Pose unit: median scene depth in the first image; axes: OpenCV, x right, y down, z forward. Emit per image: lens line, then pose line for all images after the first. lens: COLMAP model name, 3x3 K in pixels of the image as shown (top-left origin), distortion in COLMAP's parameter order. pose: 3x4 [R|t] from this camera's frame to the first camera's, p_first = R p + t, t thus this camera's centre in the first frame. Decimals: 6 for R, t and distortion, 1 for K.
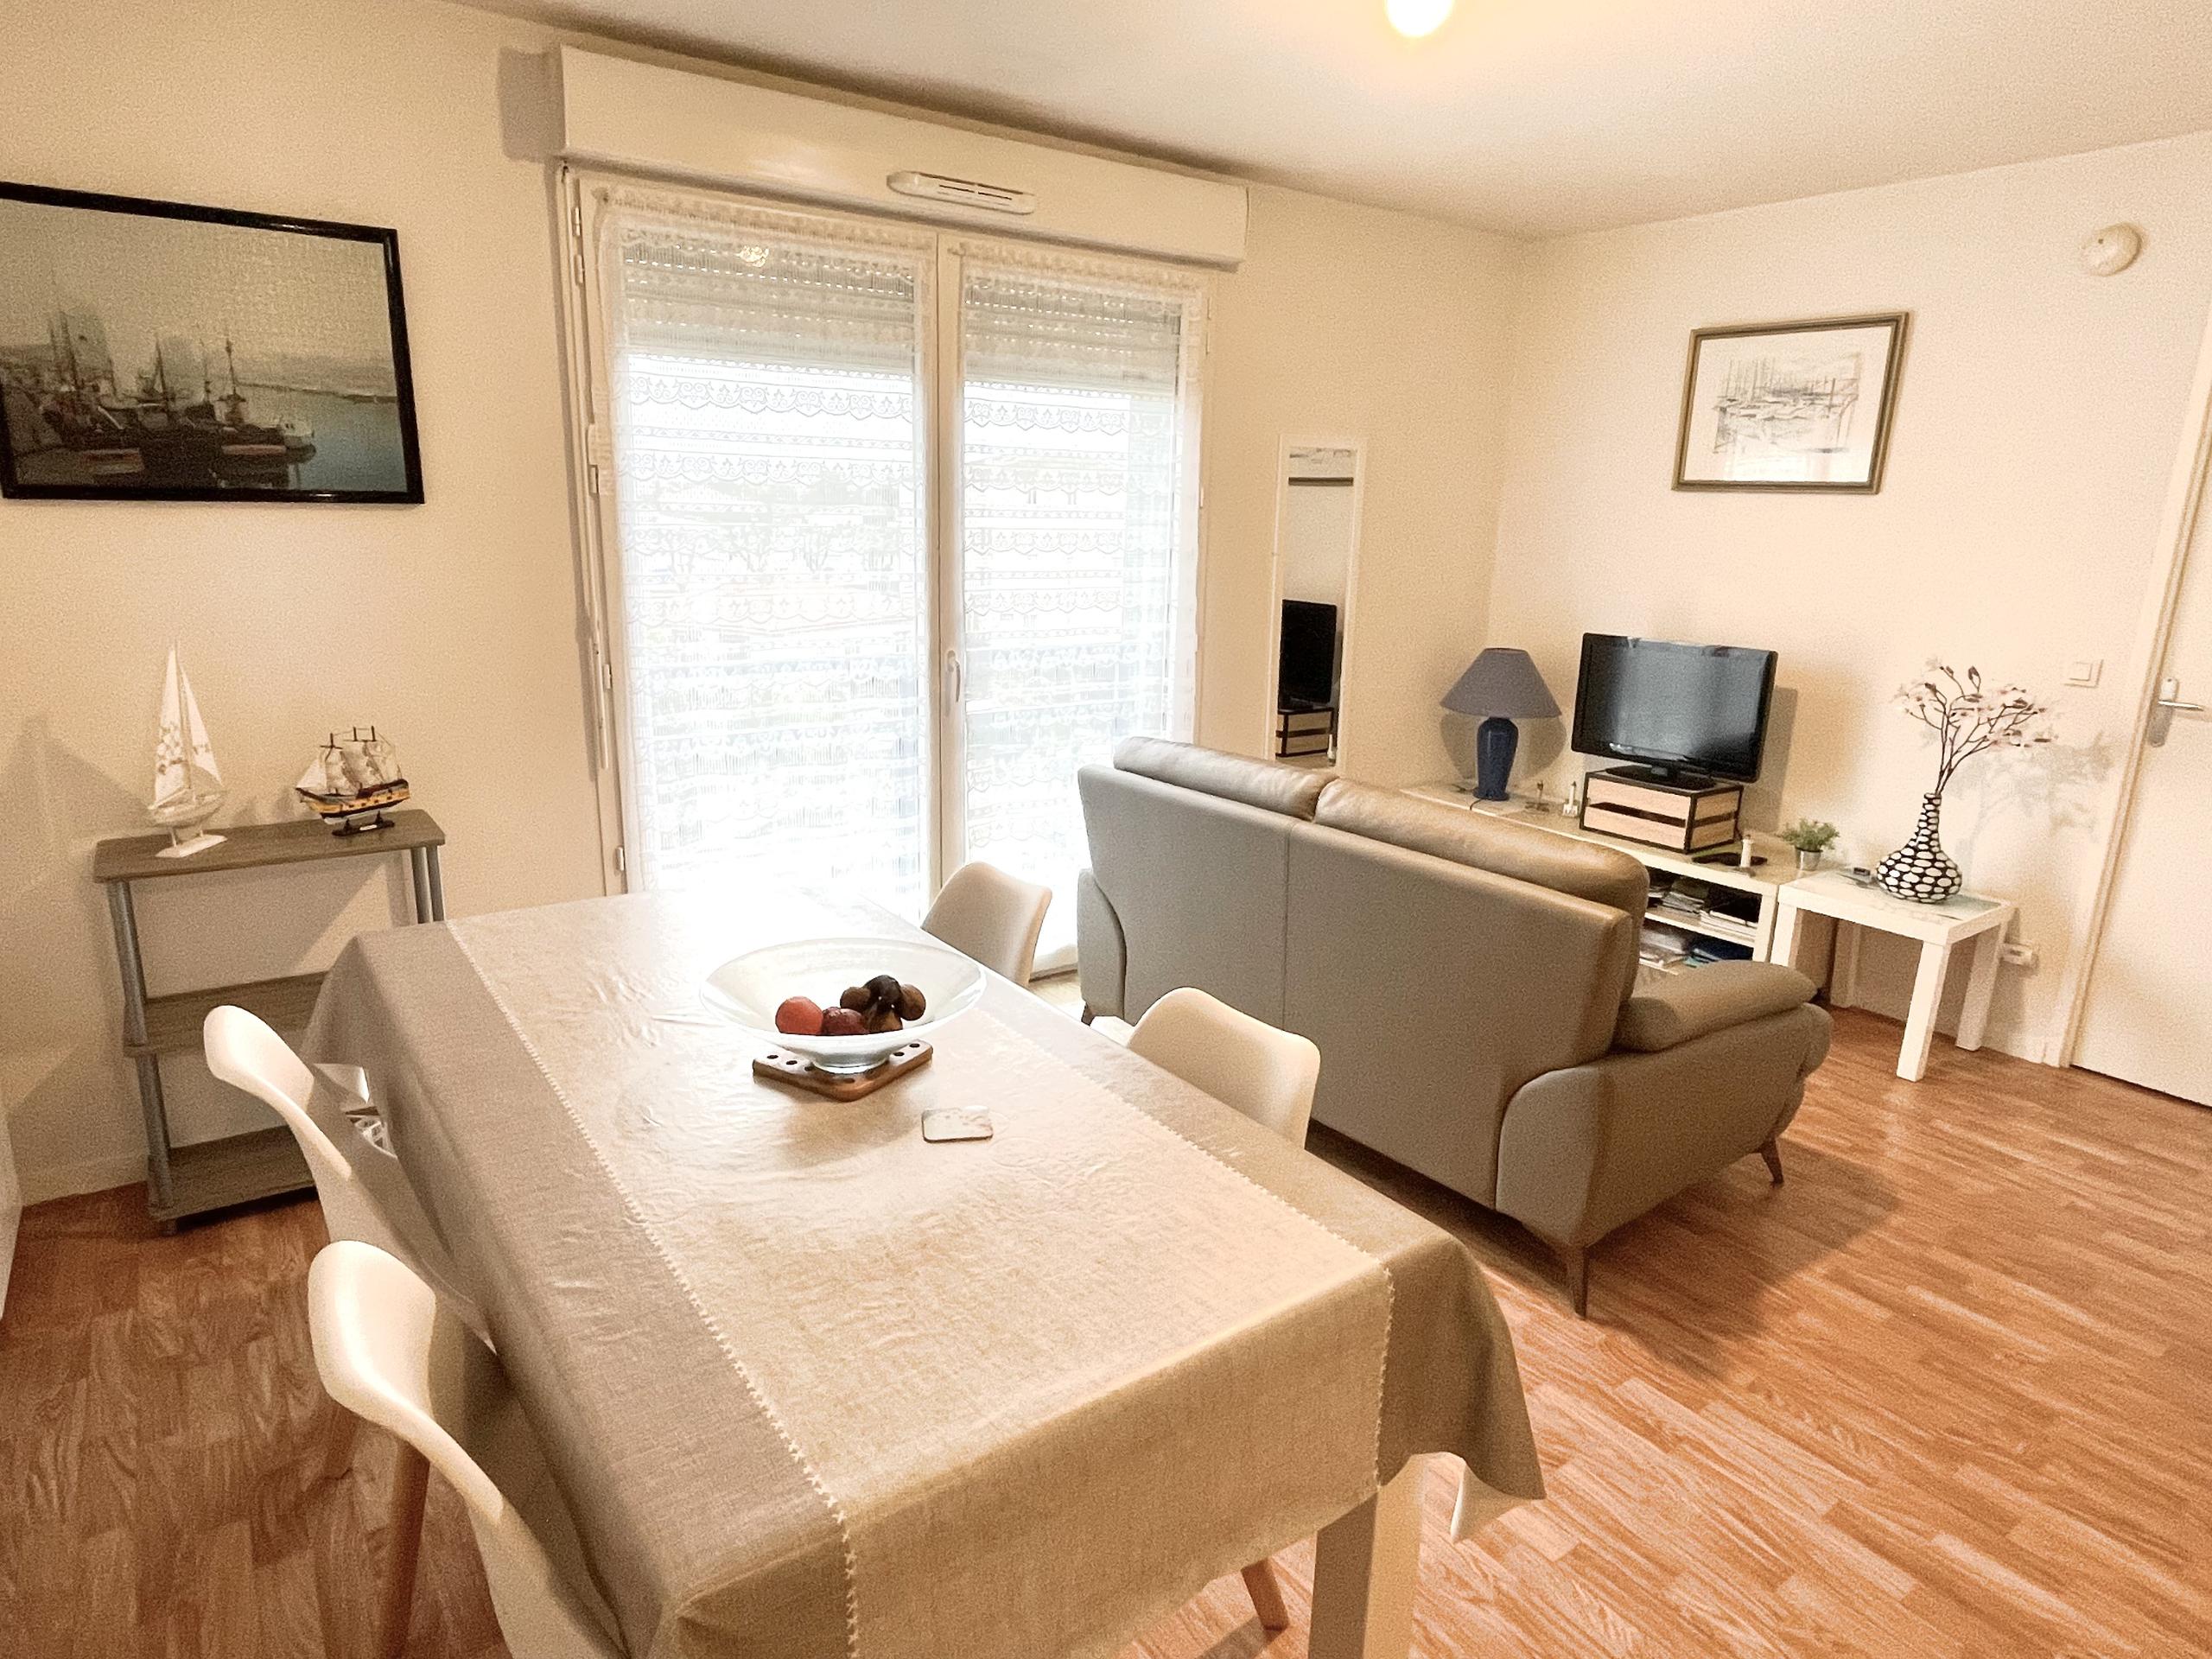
lens RADIAL K [[1287.1, 0, 1106.0], [0, 1287.1, 829.5], [0, 0, 1]] dist [-0.009242, 0.001671]
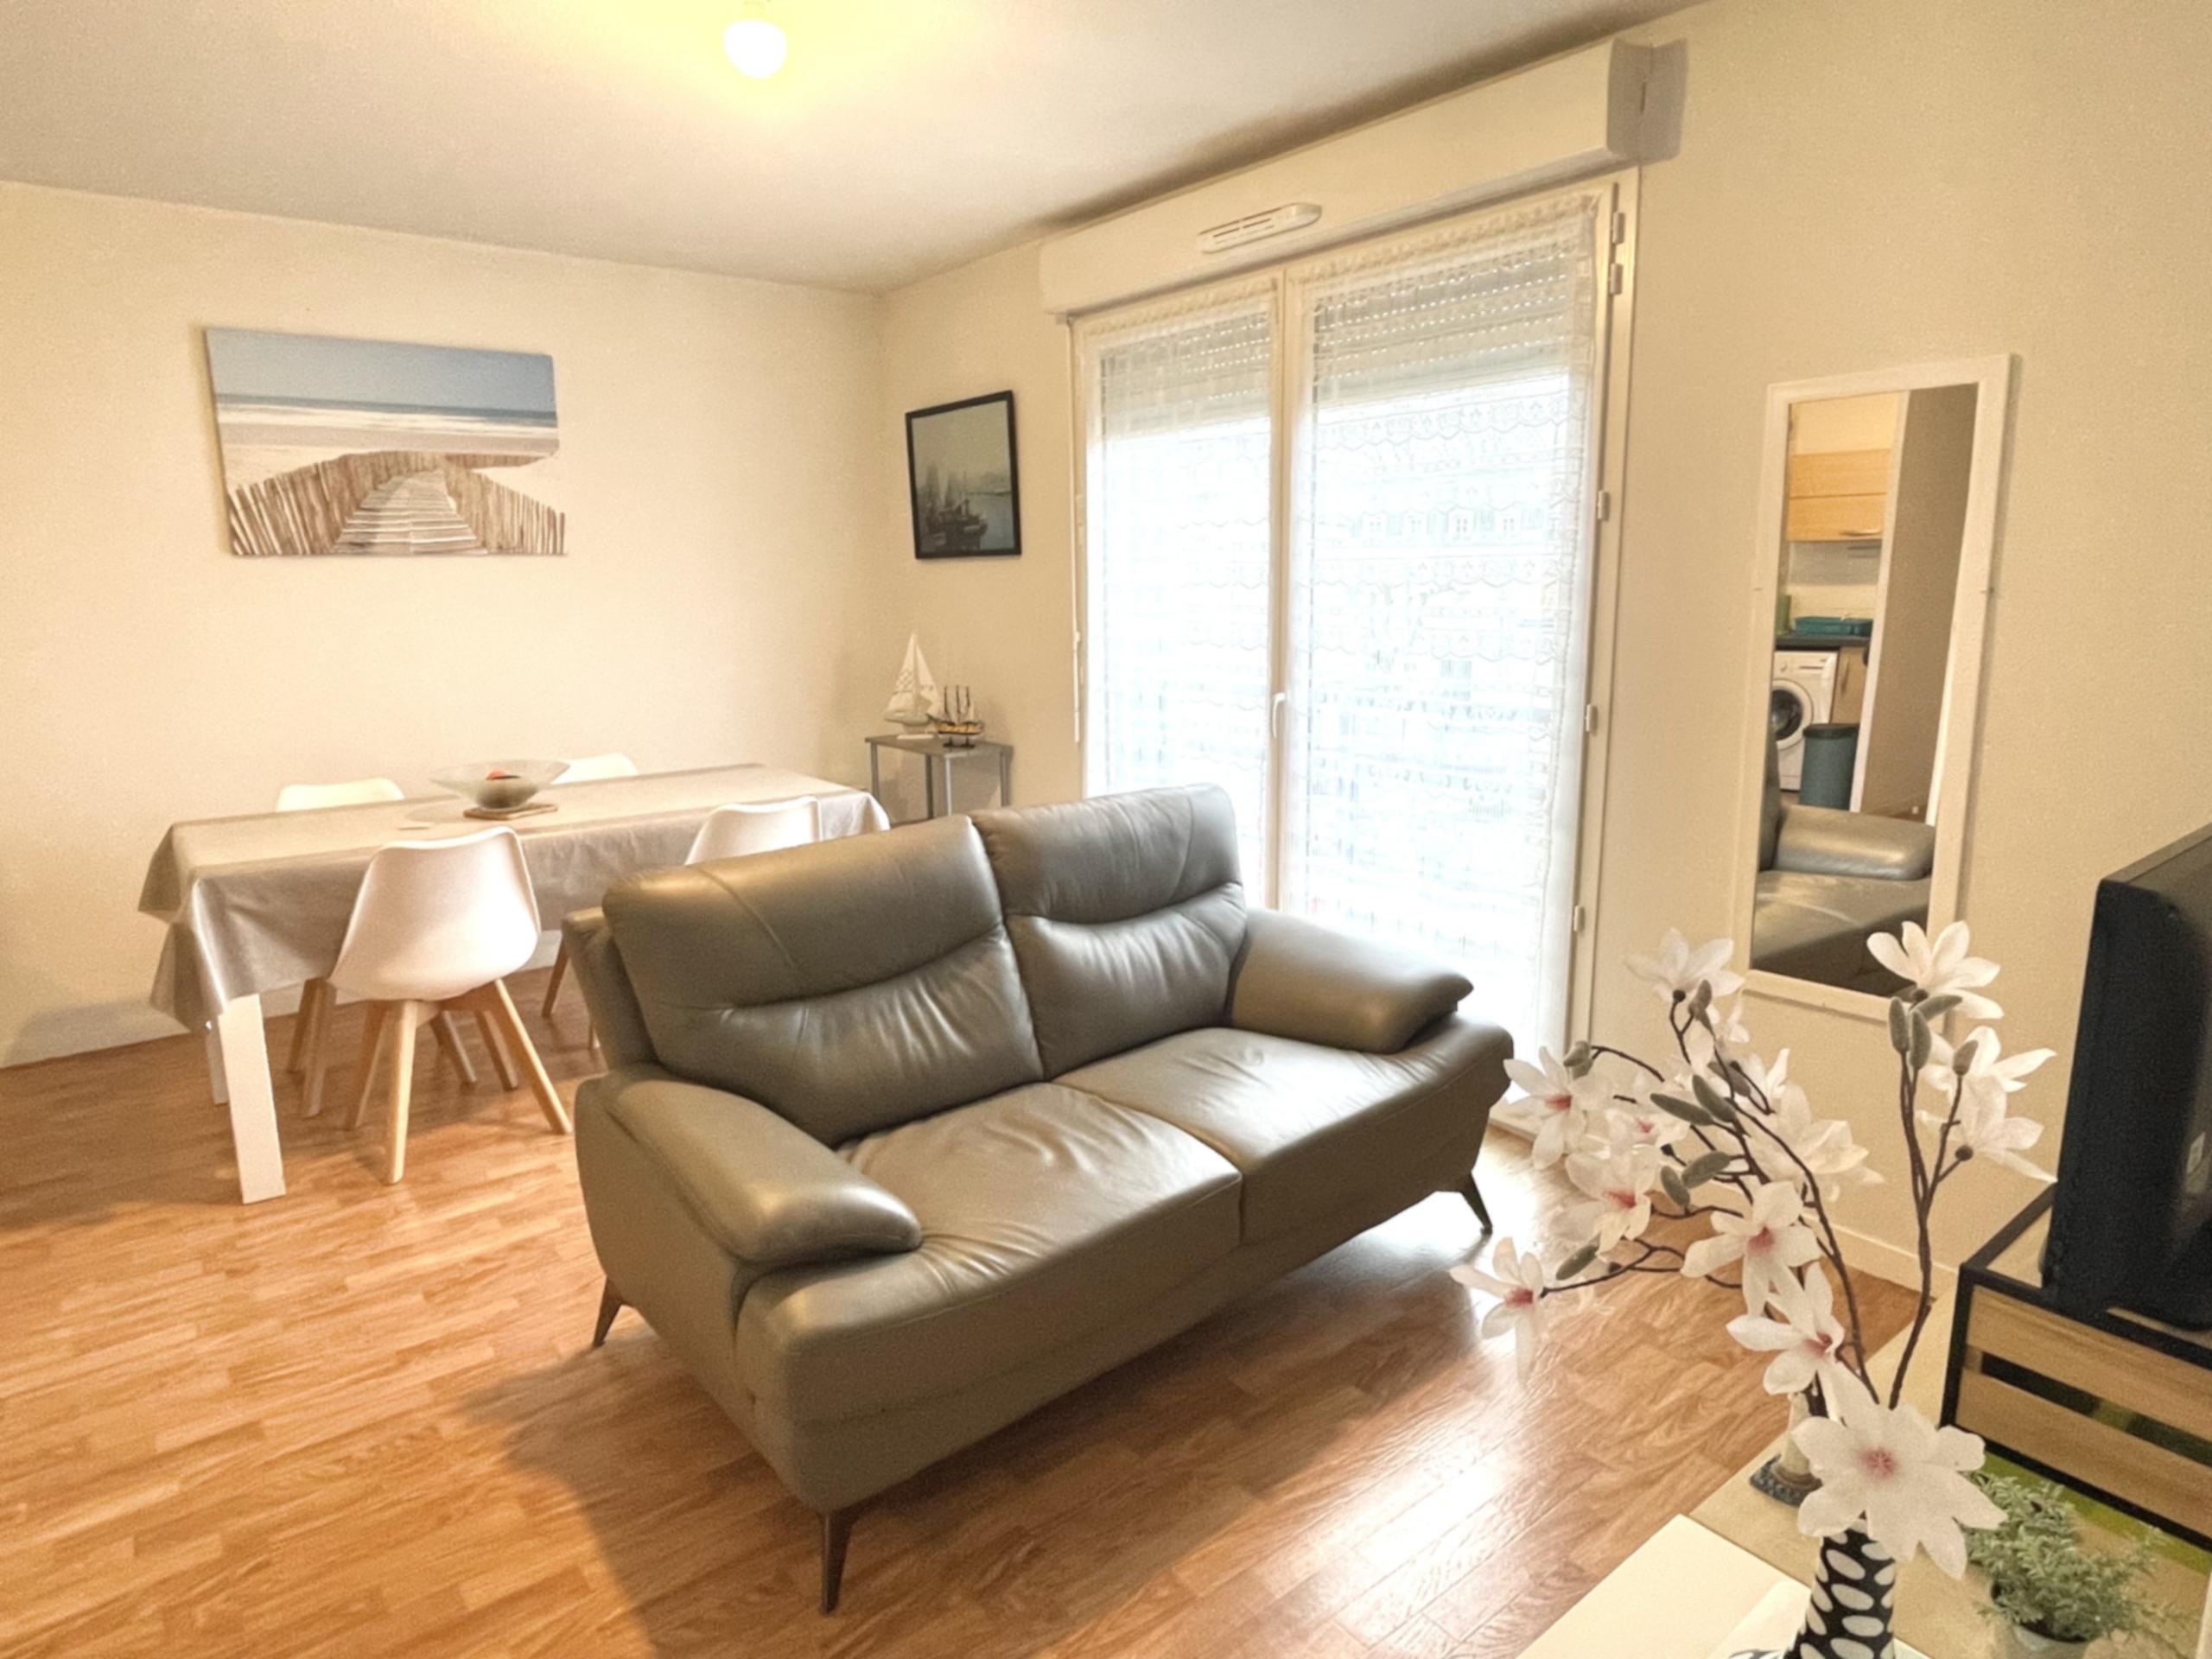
lens RADIAL K [[1287.1, 0, 1106.0], [0, 1287.1, 829.5], [0, 0, 1]] dist [-0.009242, 0.001671]
pose [[0.040475, 0.168070, -0.984944, 1.201970], [-0.233619, 0.960021, 0.154216, -0.214339], [0.971485, 0.223859, 0.078122, 1.143704]]
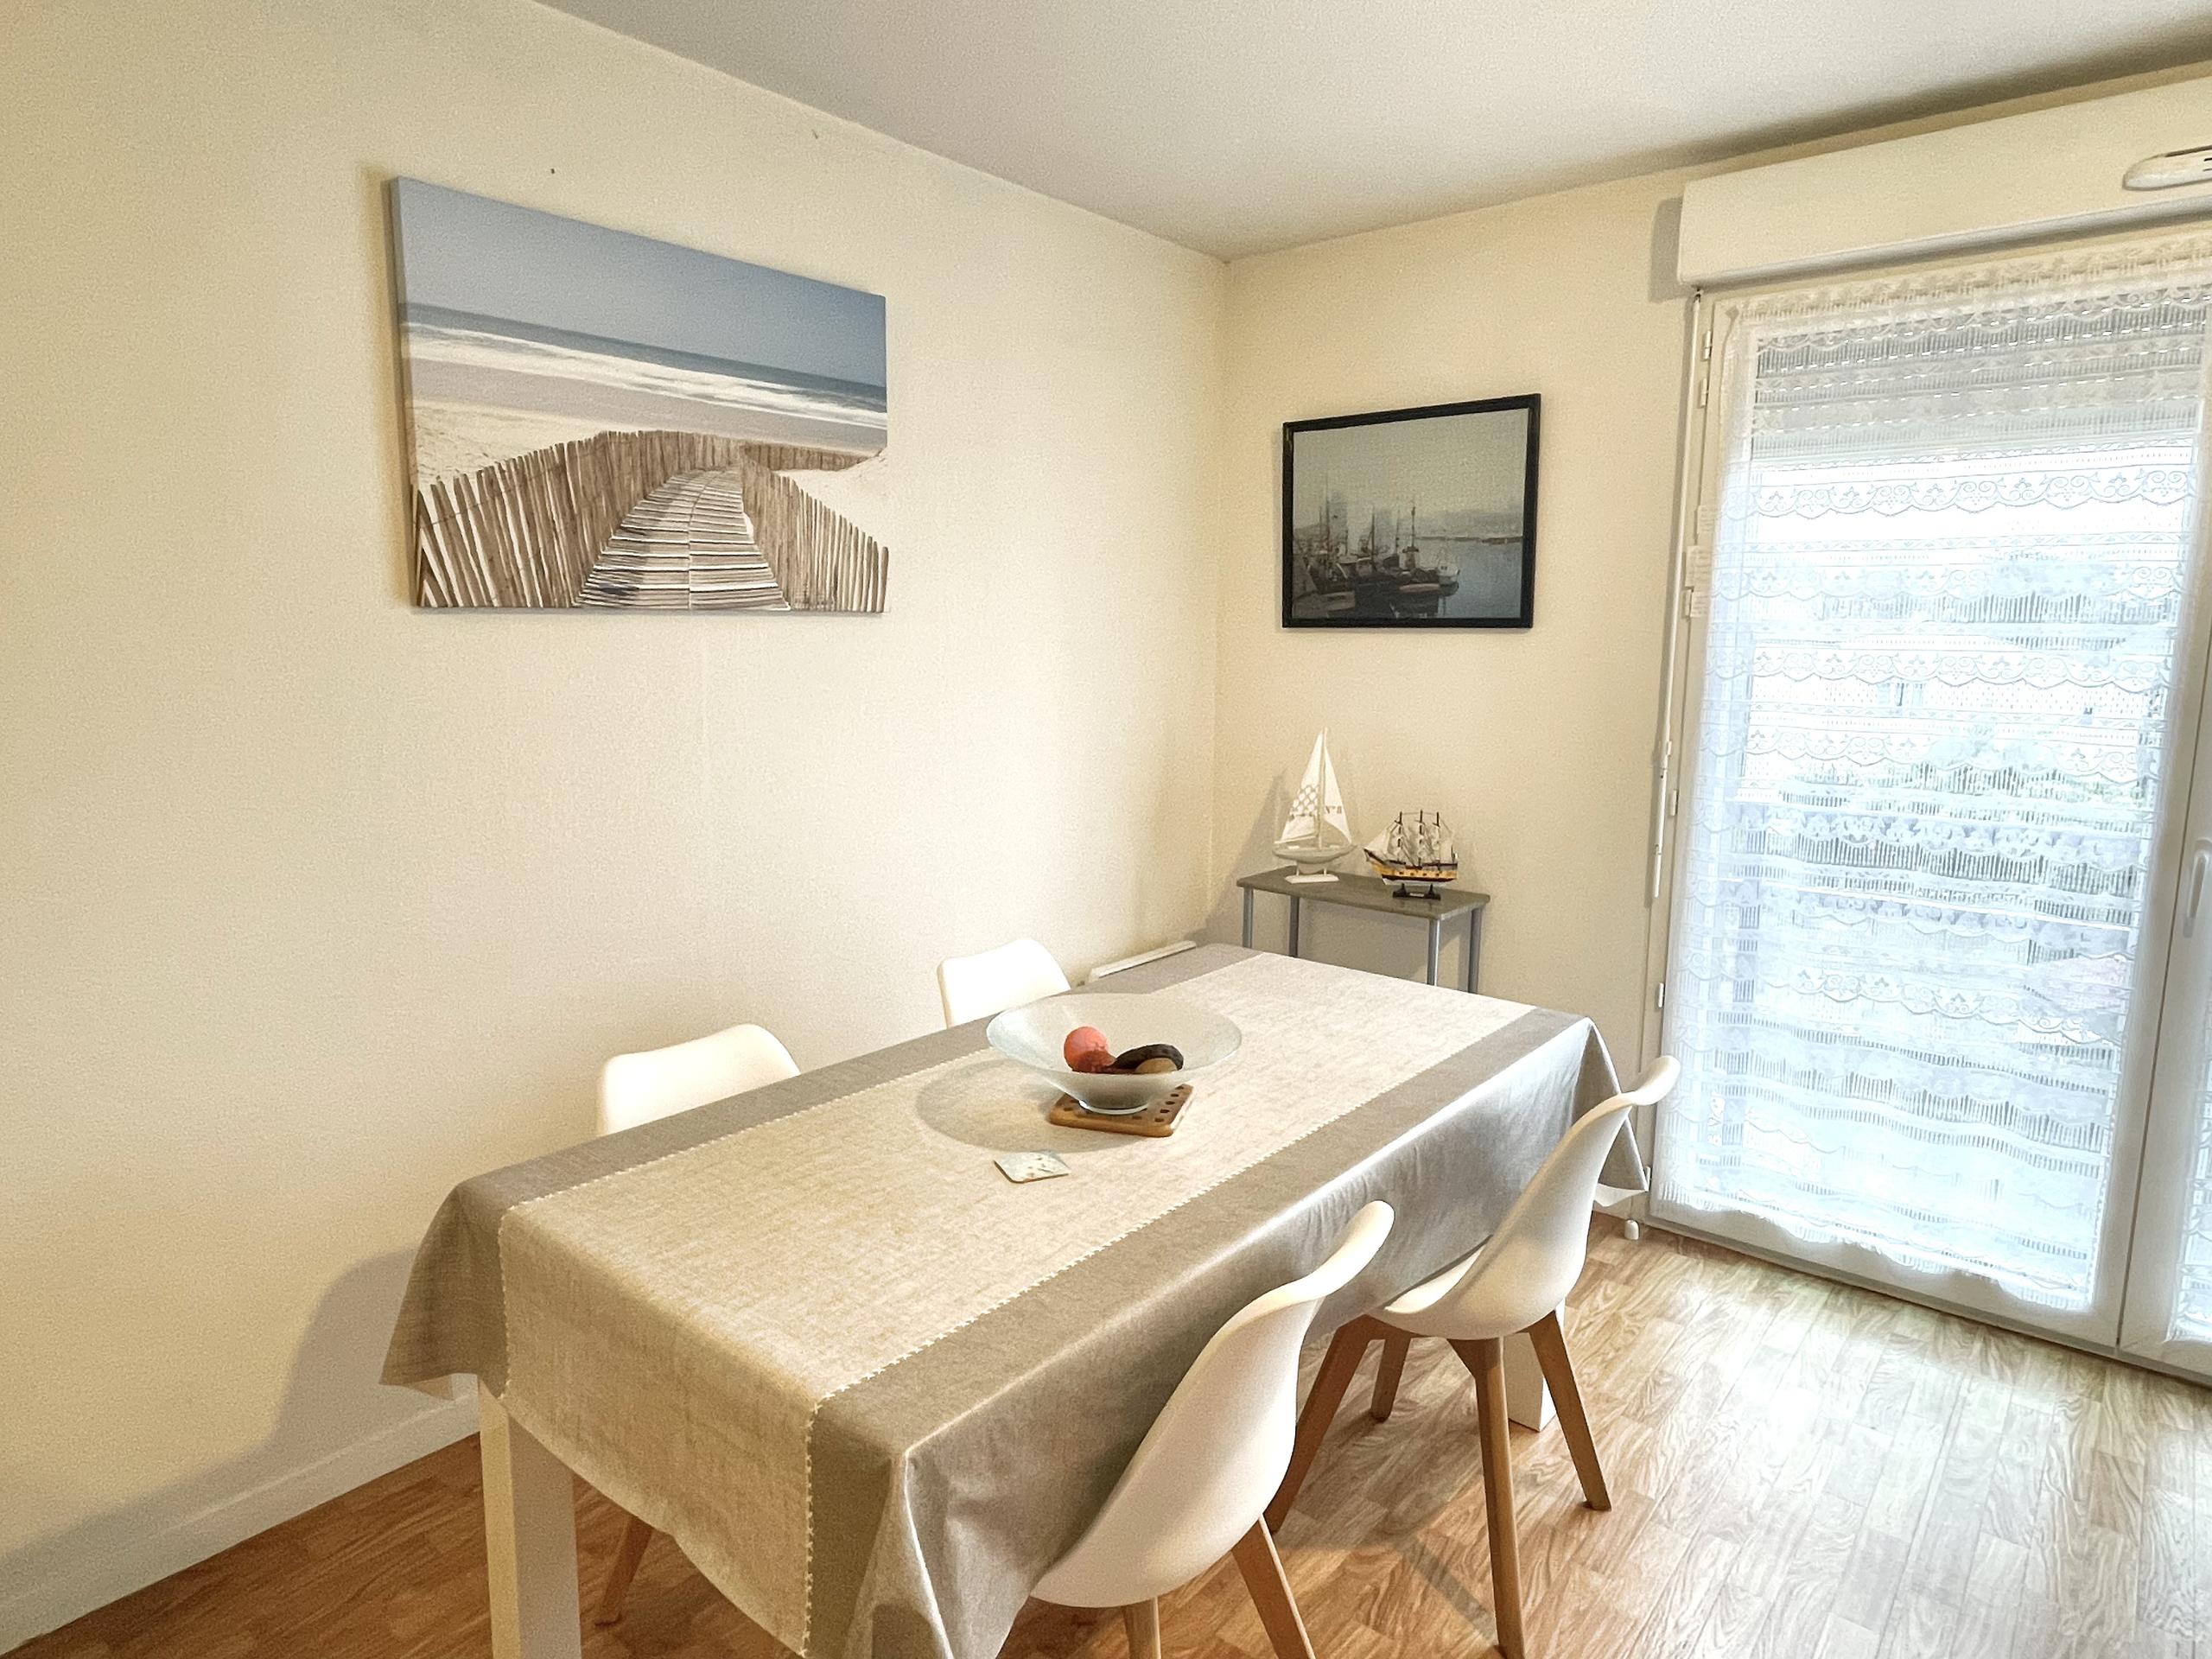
lens RADIAL K [[1287.1, 0, 1106.0], [0, 1287.1, 829.5], [0, 0, 1]] dist [-0.009242, 0.001671]
pose [[0.245428, 0.125977, -0.961194, 0.521726], [-0.238328, 0.968930, 0.066137, -0.074309], [0.939662, 0.212848, 0.267827, 0.418437]]
